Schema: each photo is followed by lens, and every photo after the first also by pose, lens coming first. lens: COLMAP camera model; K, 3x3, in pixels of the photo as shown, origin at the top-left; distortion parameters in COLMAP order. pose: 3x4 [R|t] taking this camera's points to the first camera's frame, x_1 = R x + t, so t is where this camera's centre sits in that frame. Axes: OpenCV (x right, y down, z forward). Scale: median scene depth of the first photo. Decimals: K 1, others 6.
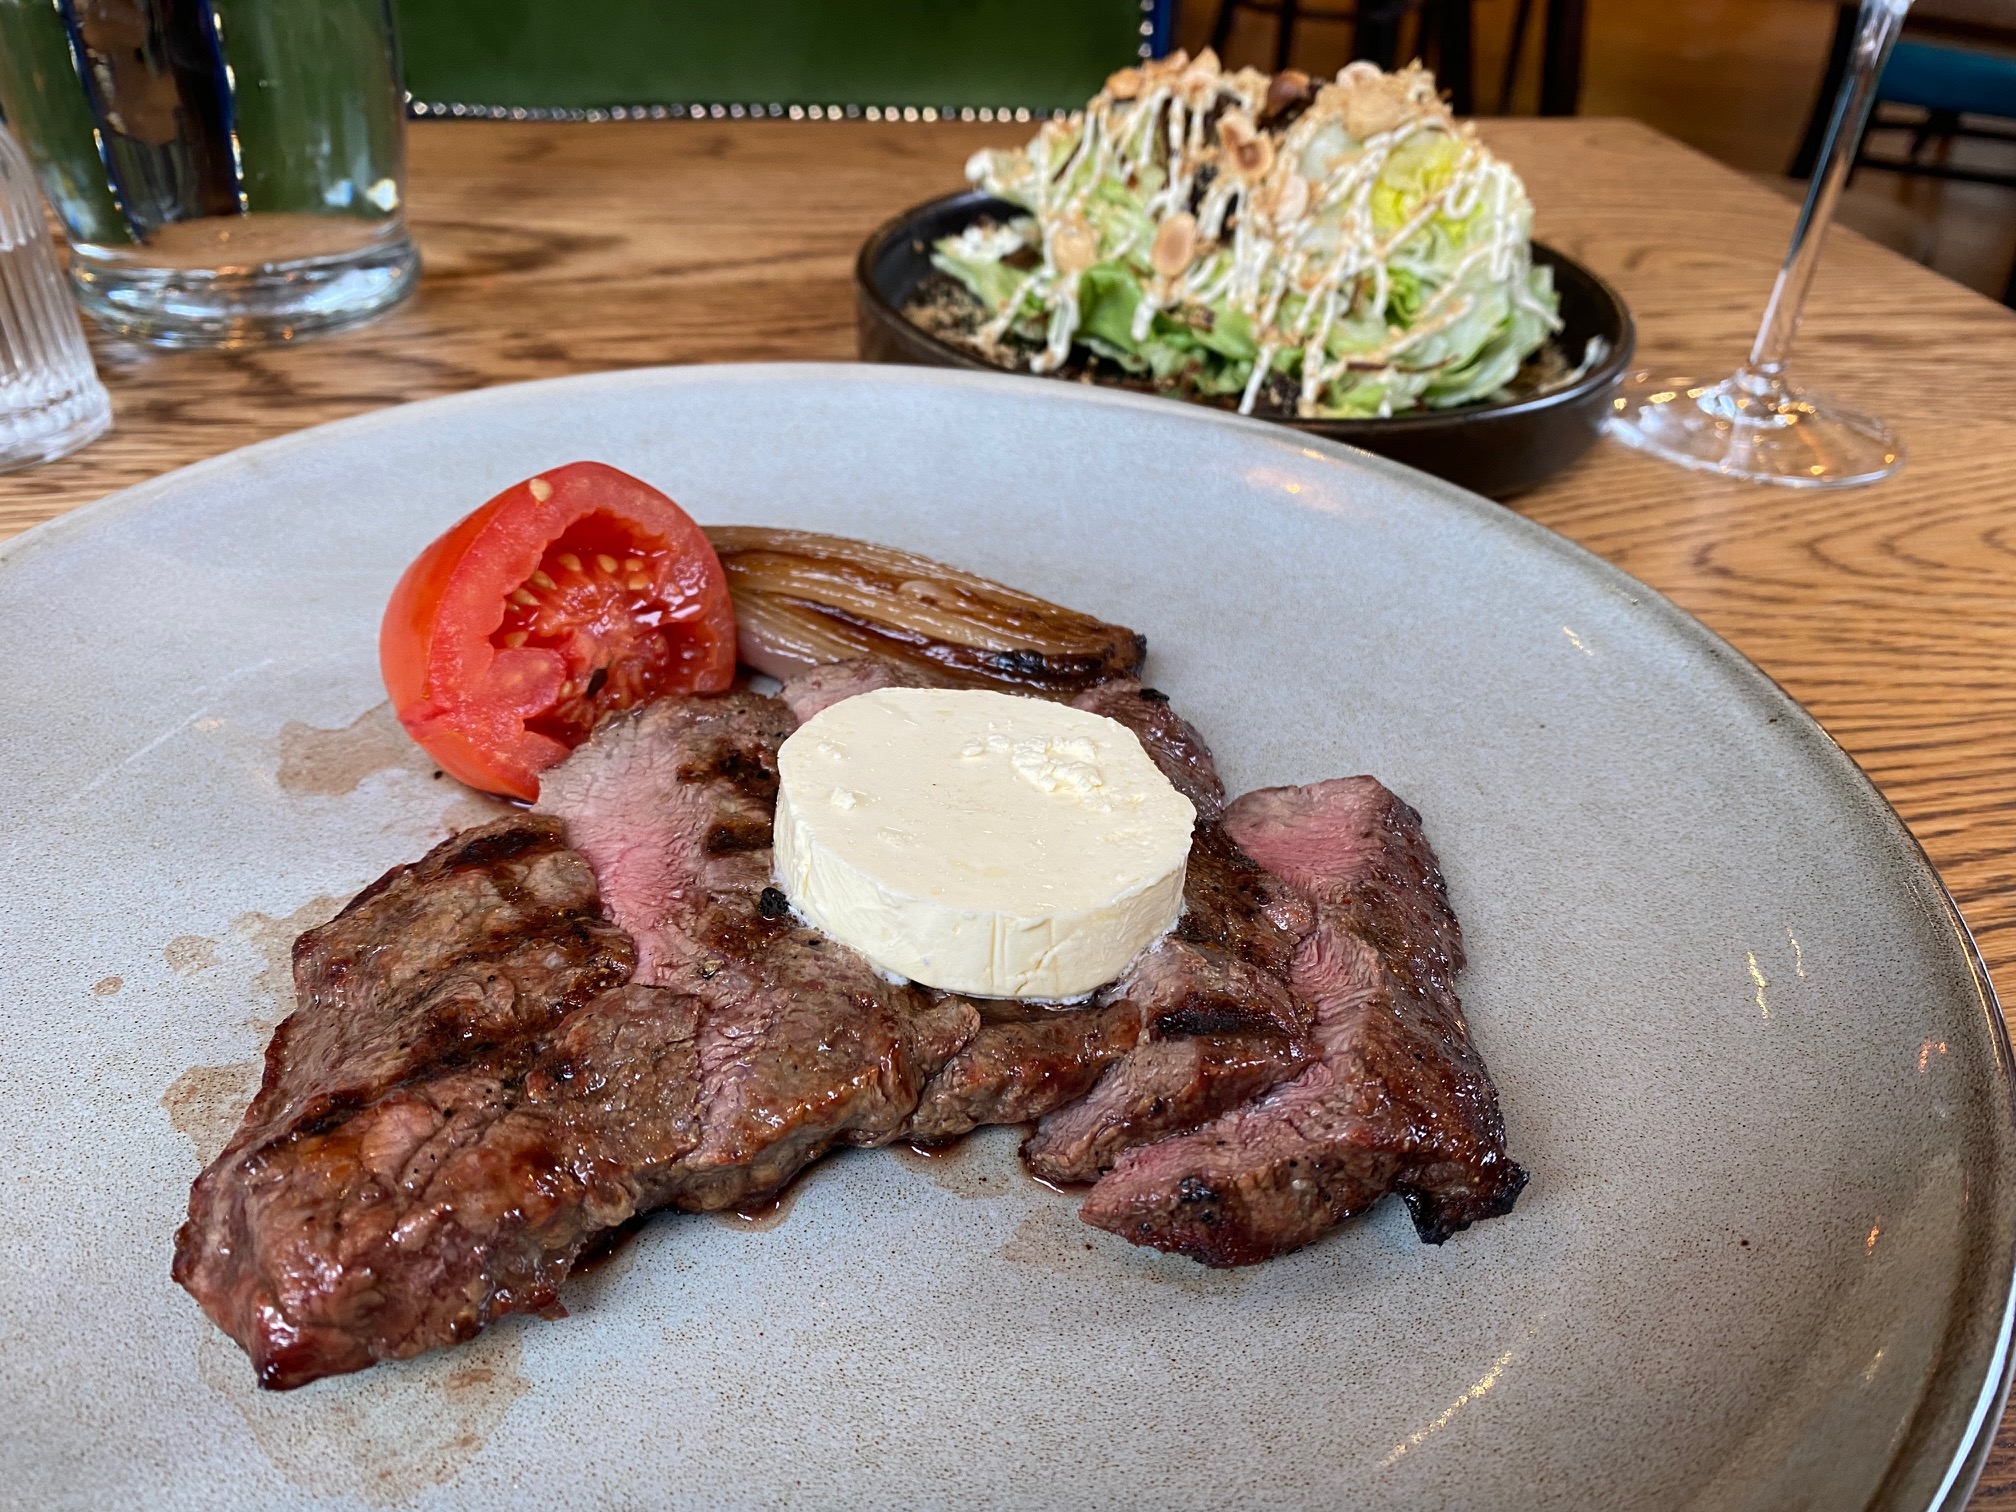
lens RADIAL K [[1567.6, 0, 1021.0], [0, 1567.6, 765.9], [0, 0, 1]] dist [-0.007676, -0.015612]
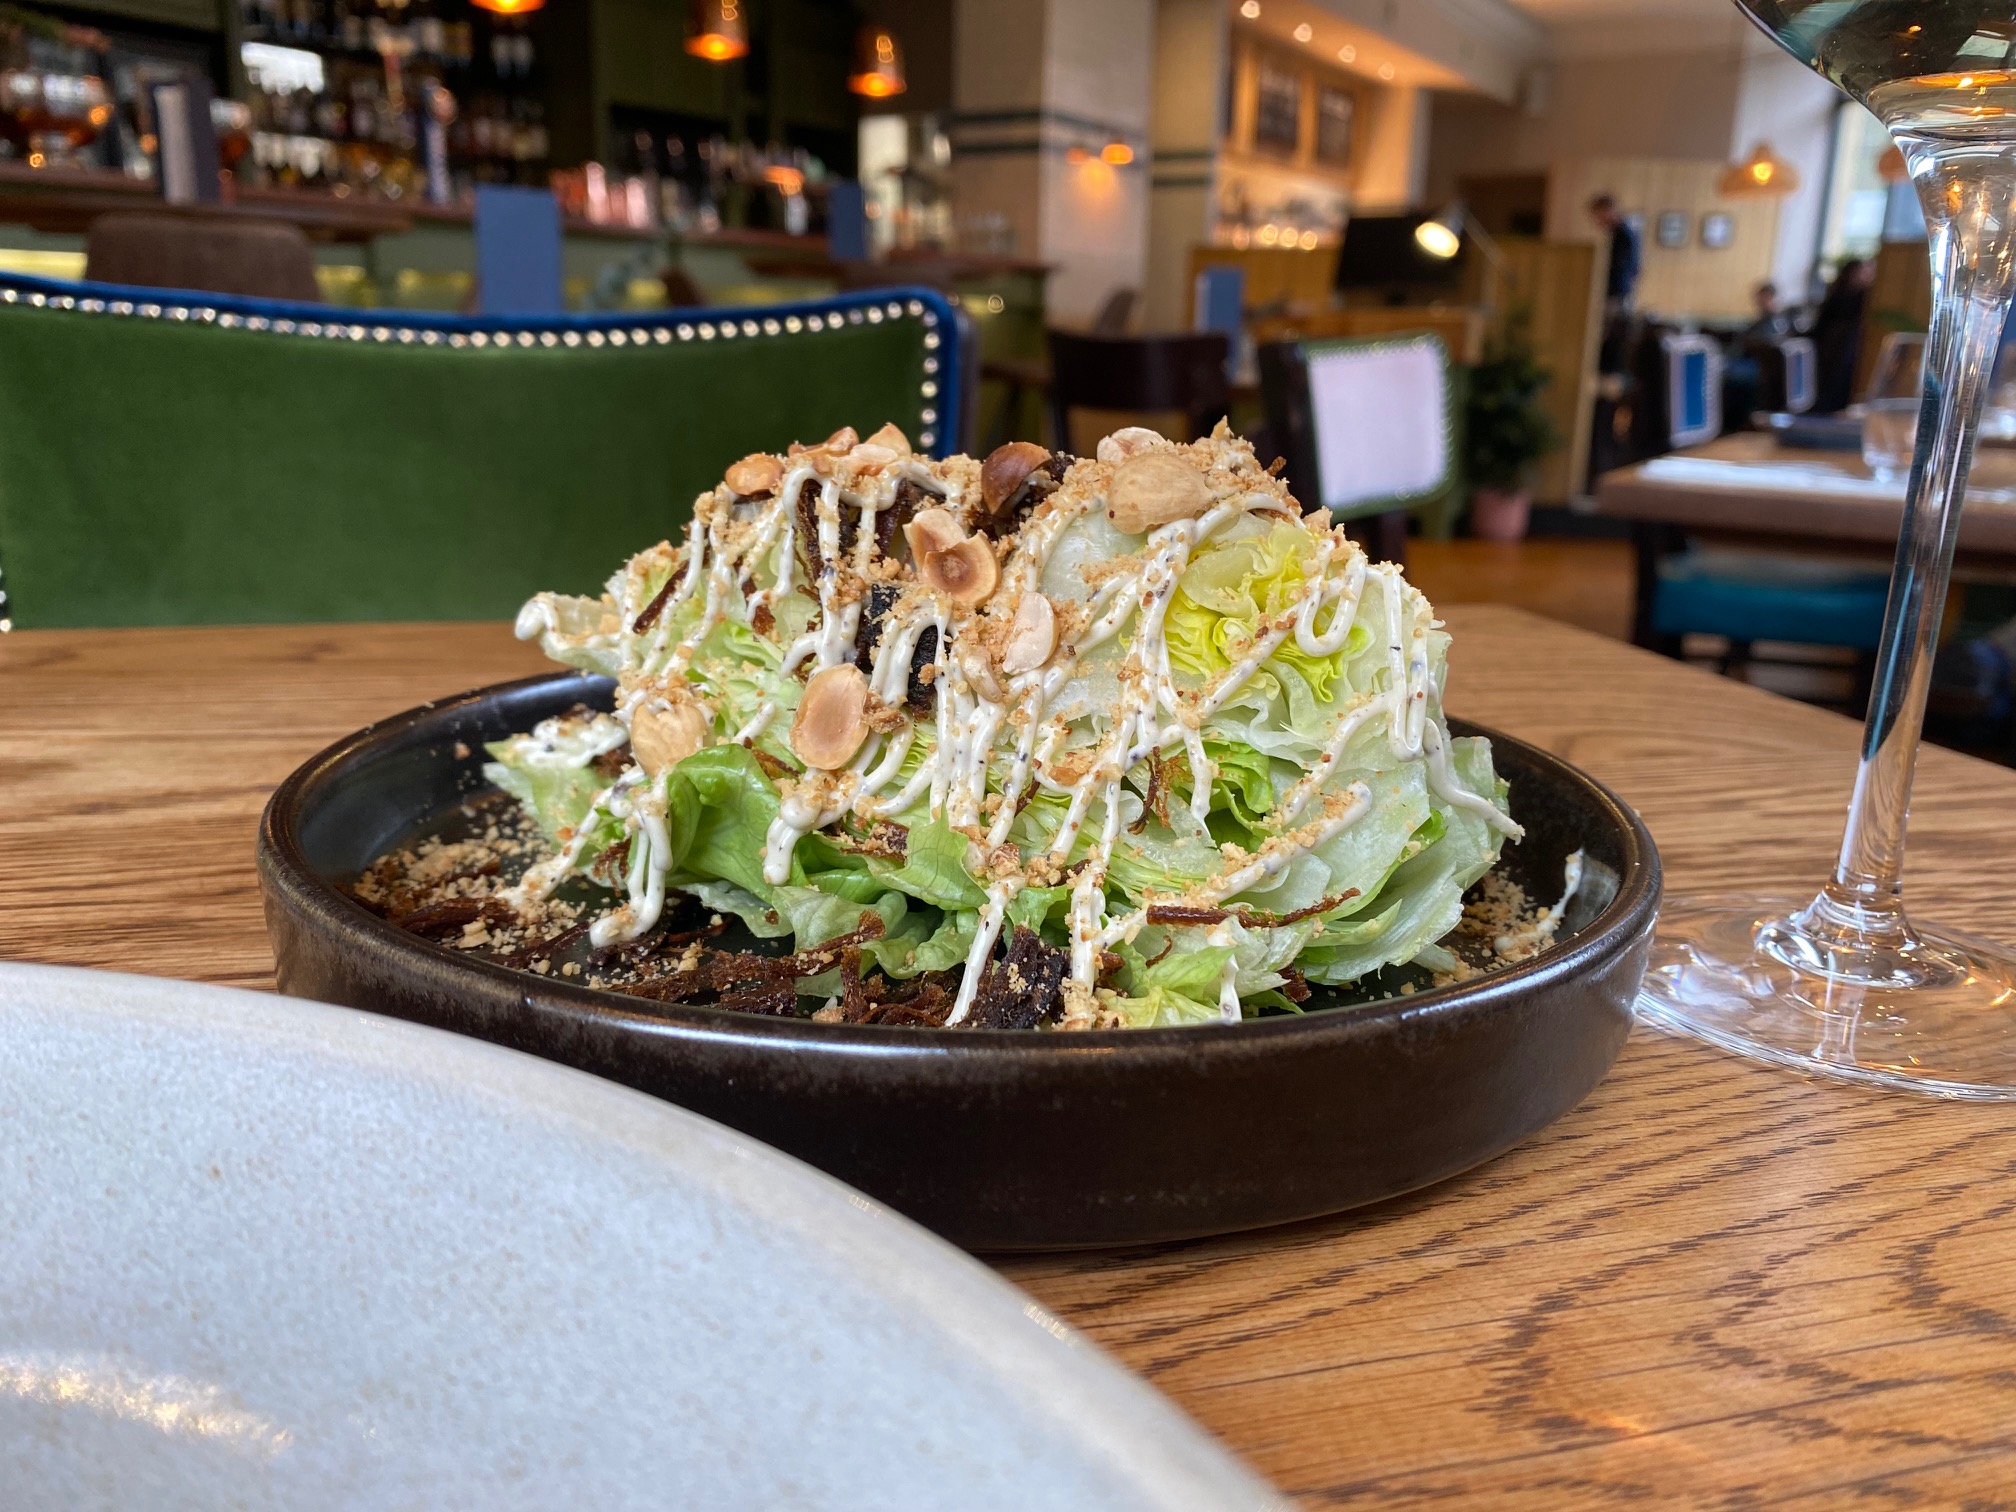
lens RADIAL K [[1567.6, 0, 1005.9], [0, 1567.6, 764.6], [0, 0, 1]] dist [-0.007676, -0.015612]
pose [[0.996657, -0.028690, 0.076492, 0.118134], [0.052978, 0.939719, -0.337820, -0.124292], [-0.062189, 0.340743, 0.938097, 0.477640]]
